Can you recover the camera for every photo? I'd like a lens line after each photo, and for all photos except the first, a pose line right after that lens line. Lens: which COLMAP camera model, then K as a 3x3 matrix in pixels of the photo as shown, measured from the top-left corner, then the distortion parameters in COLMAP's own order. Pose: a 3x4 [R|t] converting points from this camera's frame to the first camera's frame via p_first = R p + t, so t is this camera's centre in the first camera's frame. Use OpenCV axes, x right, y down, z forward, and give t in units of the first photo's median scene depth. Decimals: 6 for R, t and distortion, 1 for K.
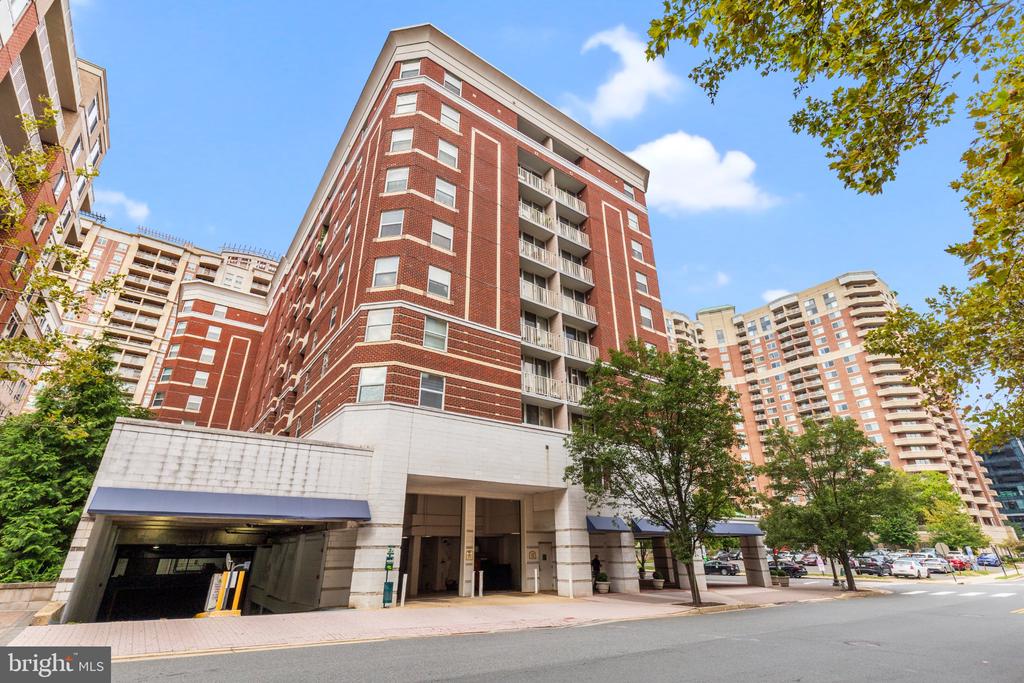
lens RADIAL K [[459.1, 0, 512.0], [0, 459.1, 341.5], [0, 0, 1]] dist [0.003243, 0.000775]
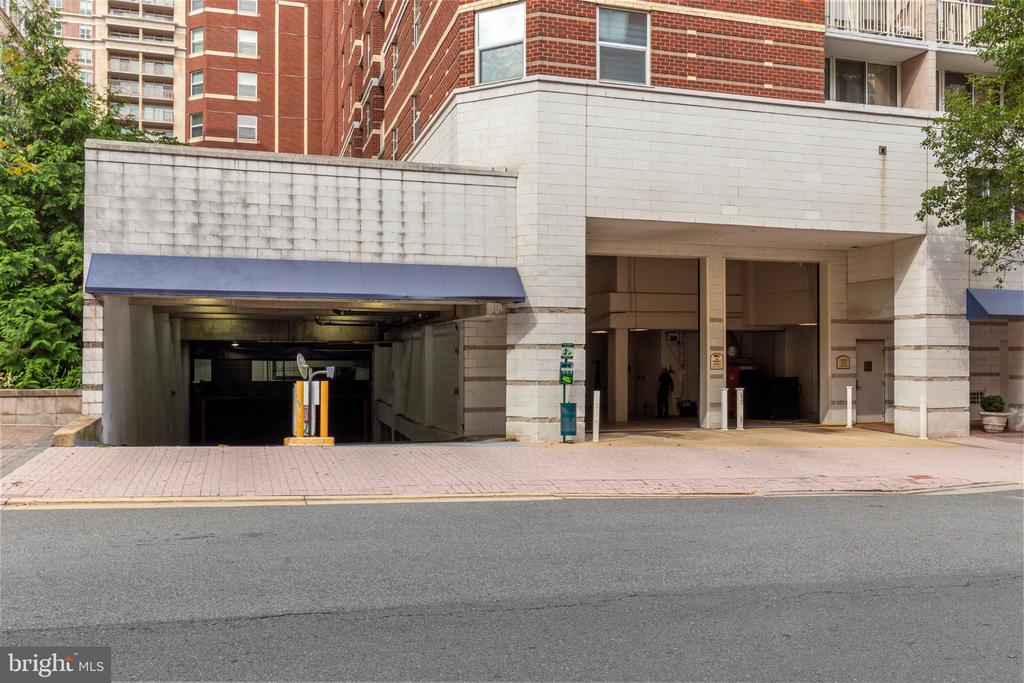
lens RADIAL K [[837.0, 0, 512.0], [0, 837.0, 341.5], [0, 0, 1]] dist [0.010649, 0.000399]
pose [[0.944742, 0.003399, -0.327796, 0.002120], [0.128414, 0.916195, 0.379602, 0.044002], [0.301615, -0.400719, 0.865131, 0.095401]]
